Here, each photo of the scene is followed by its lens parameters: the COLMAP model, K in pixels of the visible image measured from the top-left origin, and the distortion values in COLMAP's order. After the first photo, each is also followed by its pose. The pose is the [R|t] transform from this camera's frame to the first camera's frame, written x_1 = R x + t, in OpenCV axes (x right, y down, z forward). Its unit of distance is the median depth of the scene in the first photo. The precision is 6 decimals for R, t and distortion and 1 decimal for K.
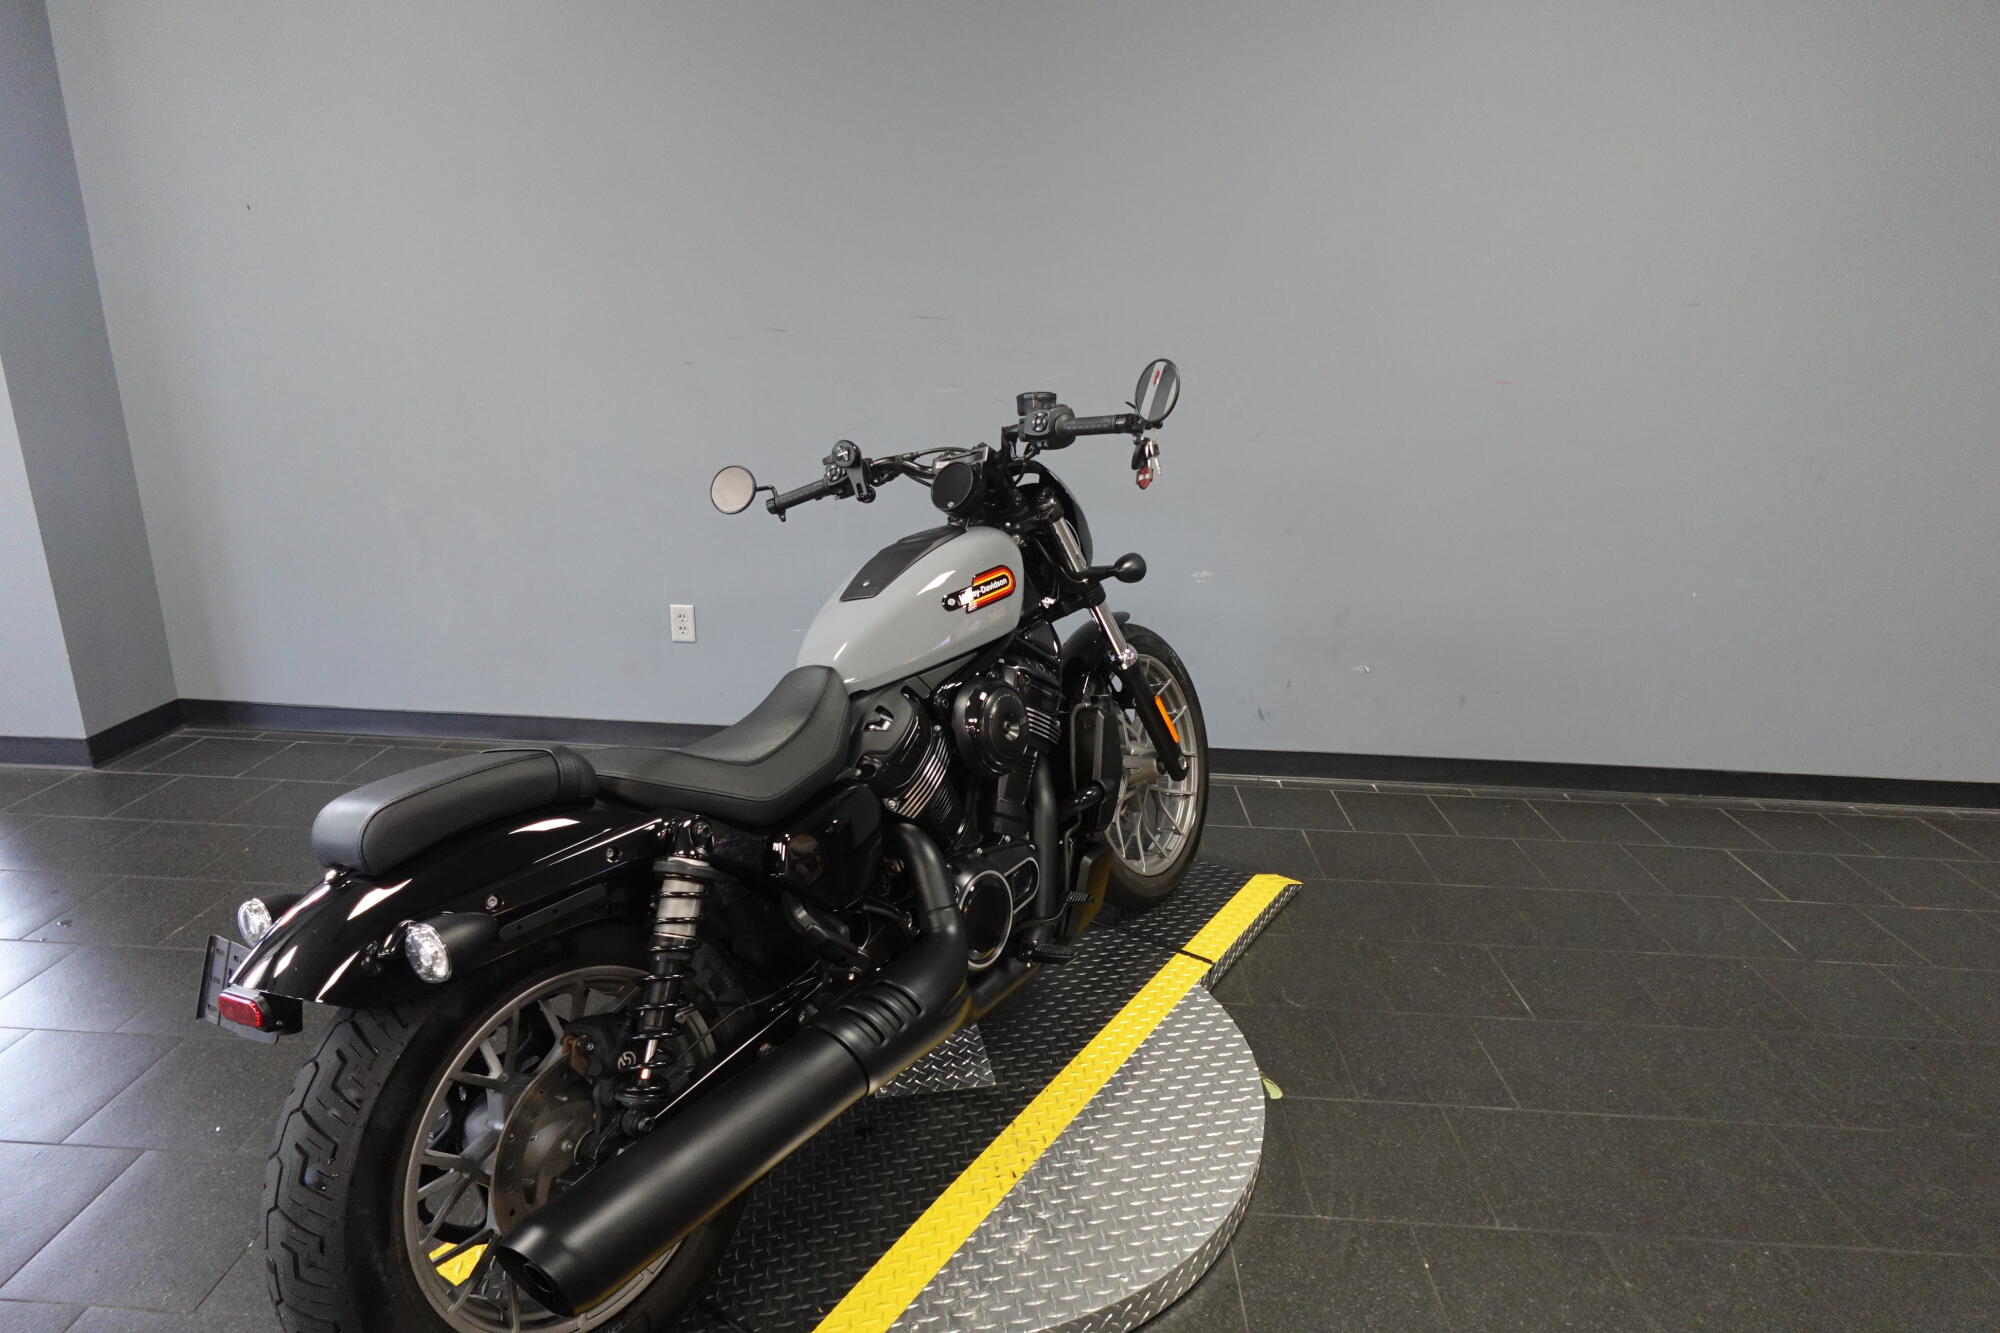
lens RADIAL K [[1149.5, 0, 1002.7], [0, 1149.5, 661.4], [0, 0, 1]] dist [0.003050, -0.002868]
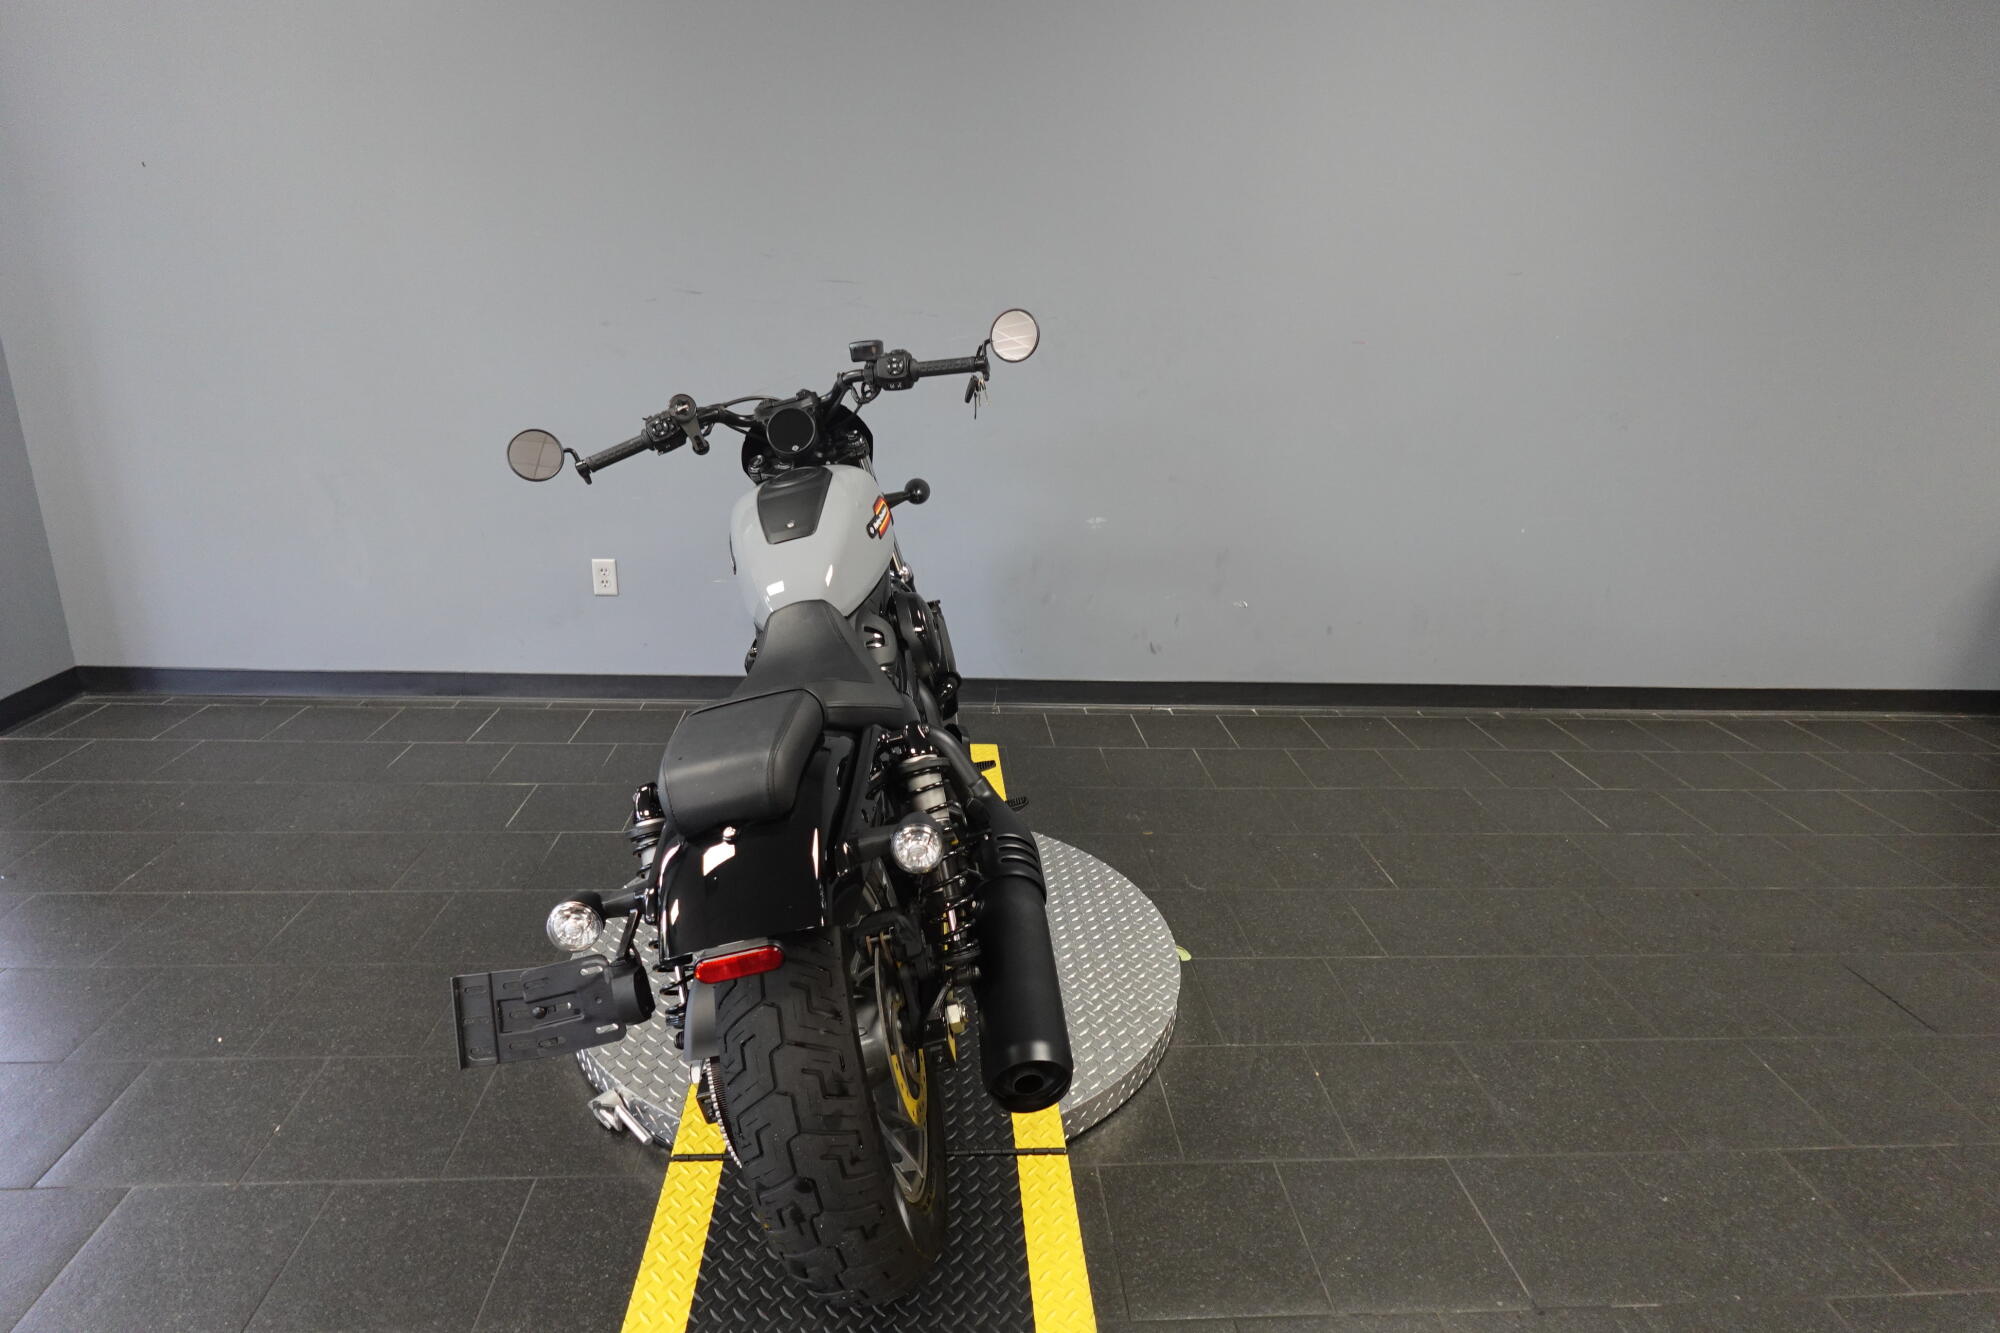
lens RADIAL K [[1149.5, 0, 1006.4], [0, 1149.5, 663.8], [0, 0, 1]] dist [0.003050, -0.002868]
pose [[0.993107, -0.030746, 0.113111, -0.046453], [0.028027, 0.999281, 0.025546, 0.034998], [-0.113815, -0.022199, 0.993254, -0.088841]]
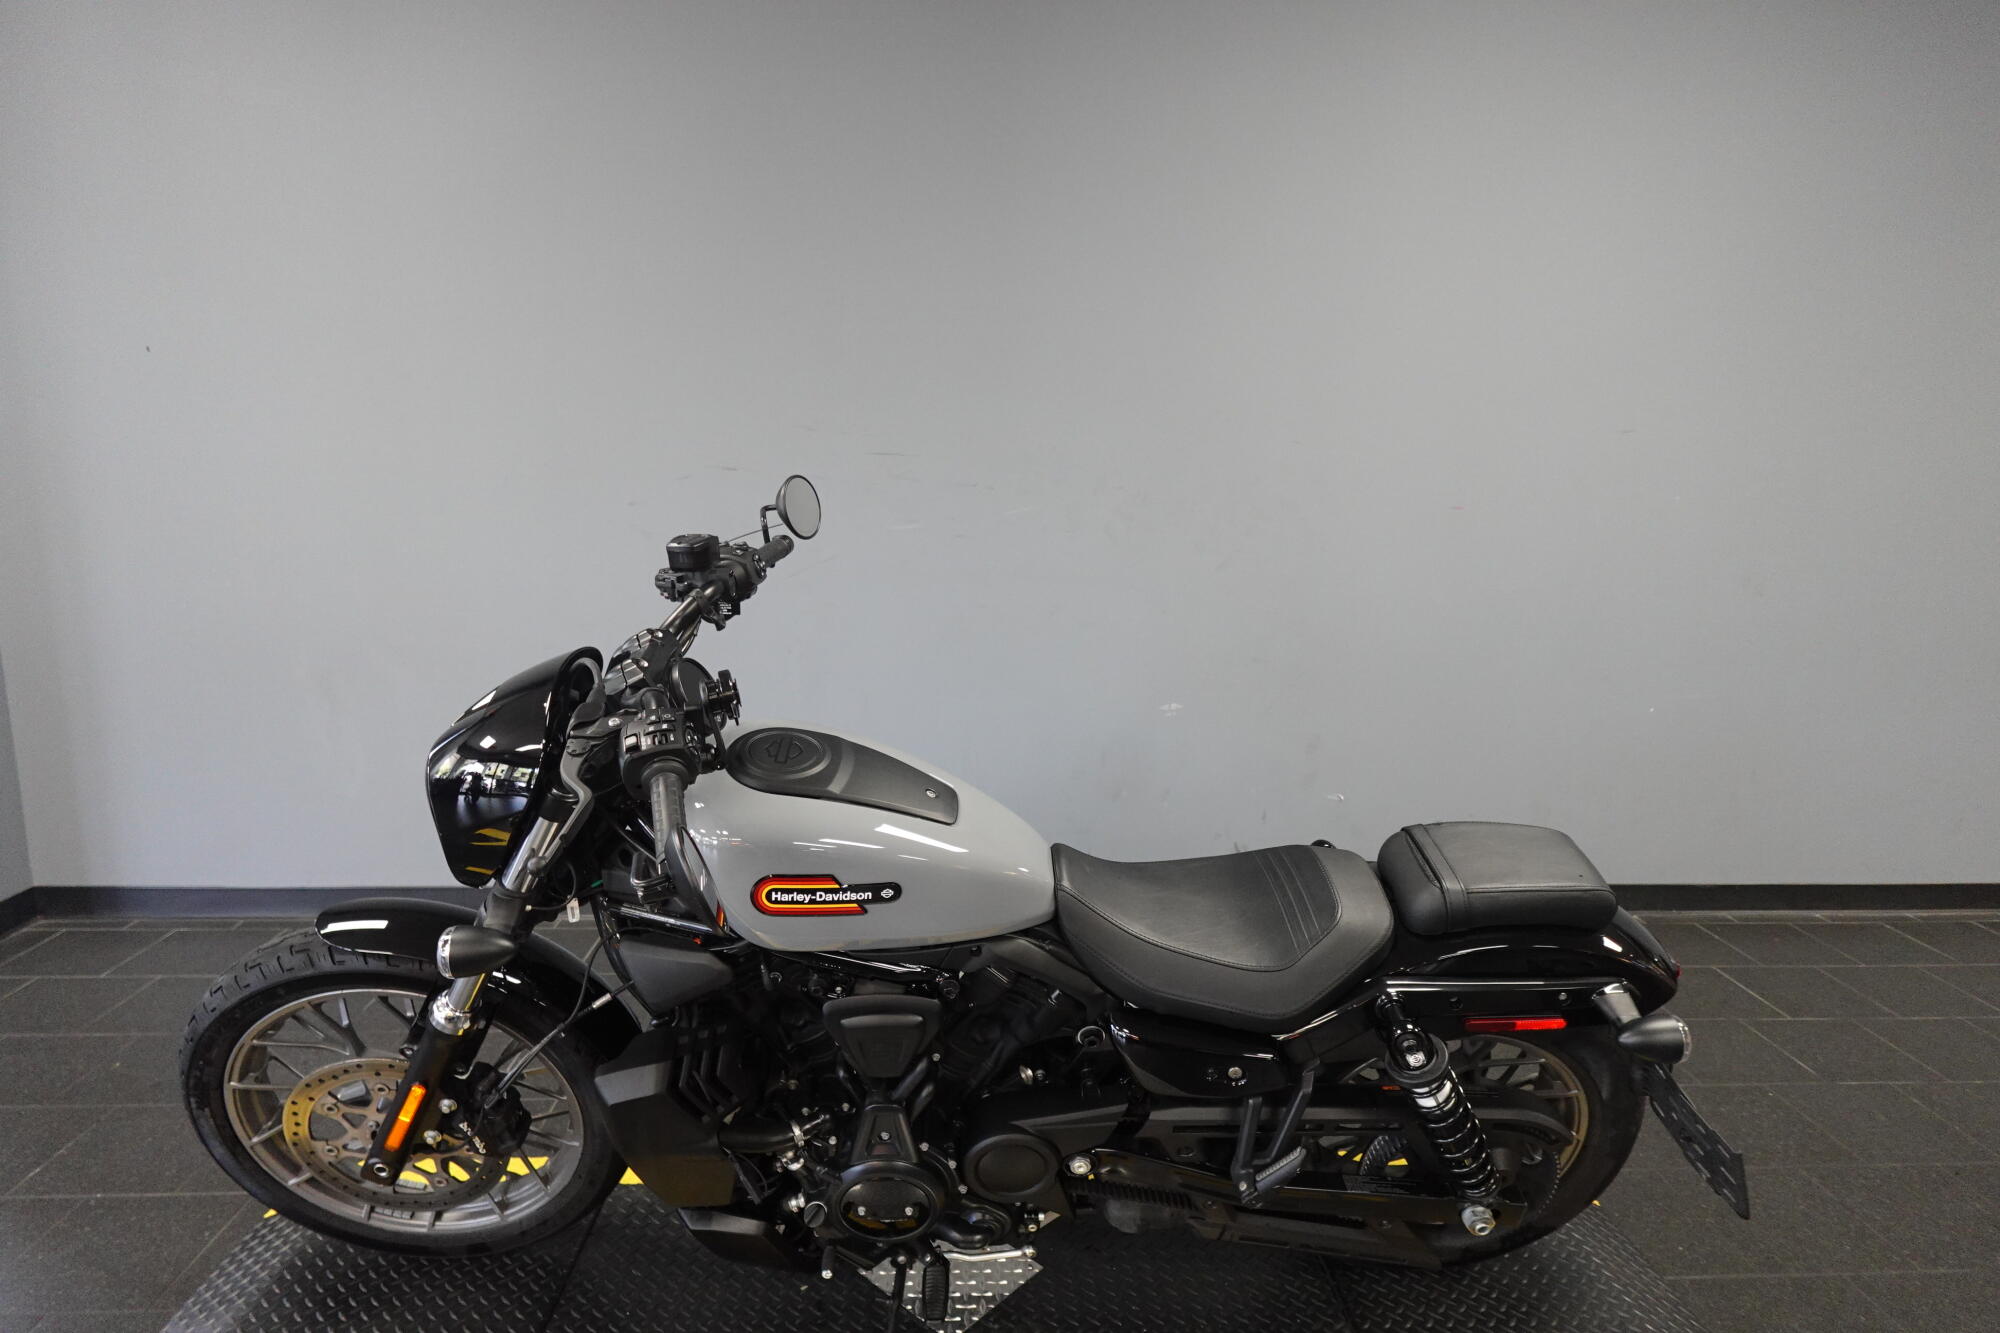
lens RADIAL K [[1149.5, 0, 1005.3], [0, 1149.5, 655.6], [0, 0, 1]] dist [0.003050, -0.002868]
pose [[0.995175, -0.030378, 0.093298, -0.066741], [0.041144, 0.992428, -0.115732, -0.013624], [-0.089076, 0.119012, 0.988889, 0.052154]]
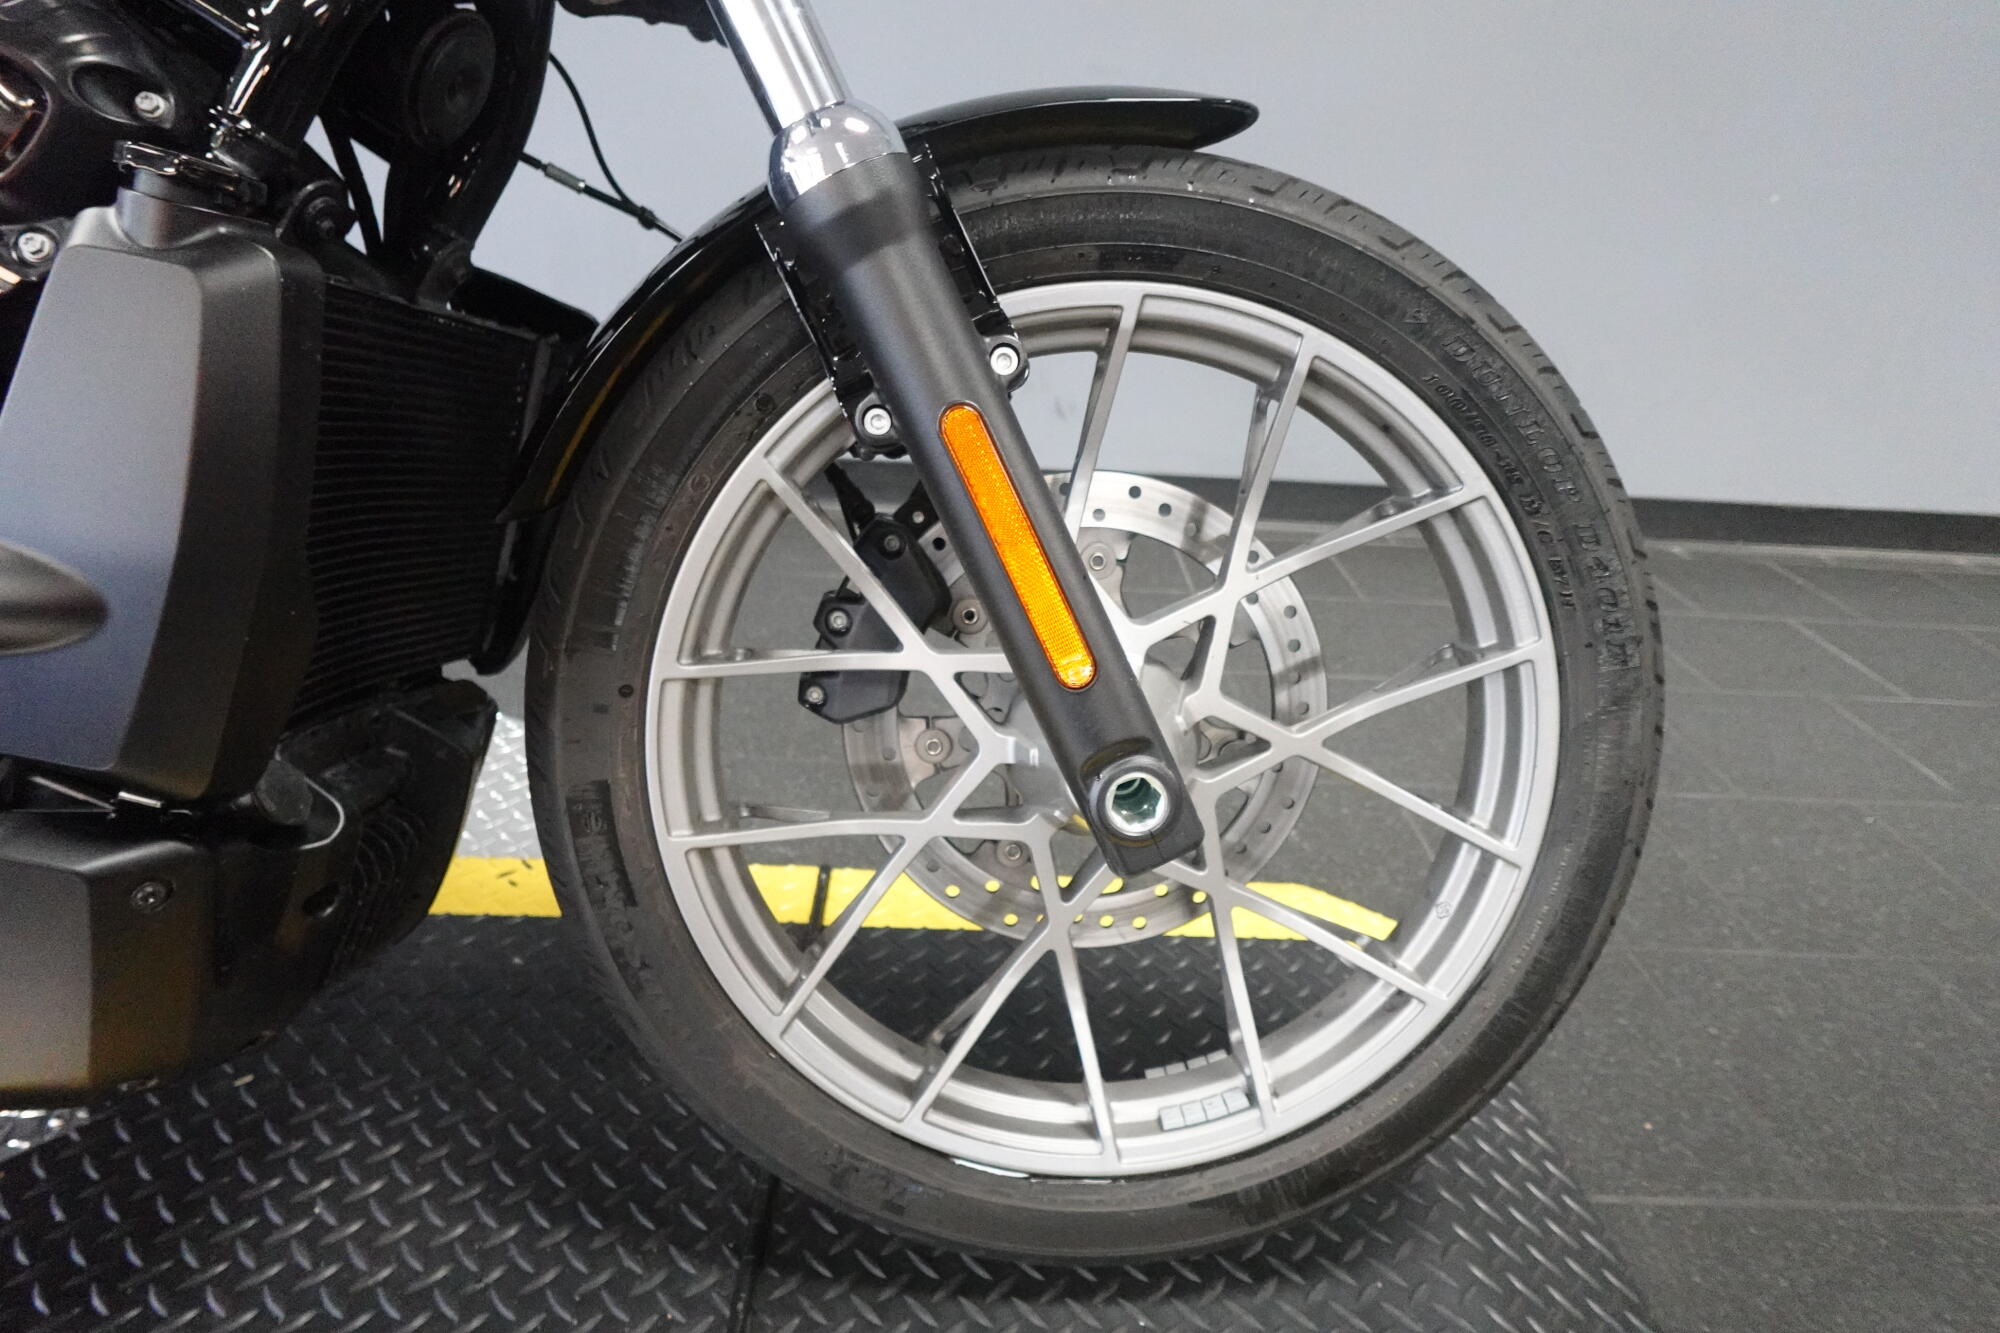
lens RADIAL K [[1149.5, 0, 1014.8], [0, 1149.5, 666.2], [0, 0, 1]] dist [0.003050, -0.002868]
pose [[0.998310, -0.005908, 0.057809, 0.201457], [-0.003400, 0.987178, 0.159590, 0.101804], [-0.058010, -0.159517, 0.985489, 0.463974]]
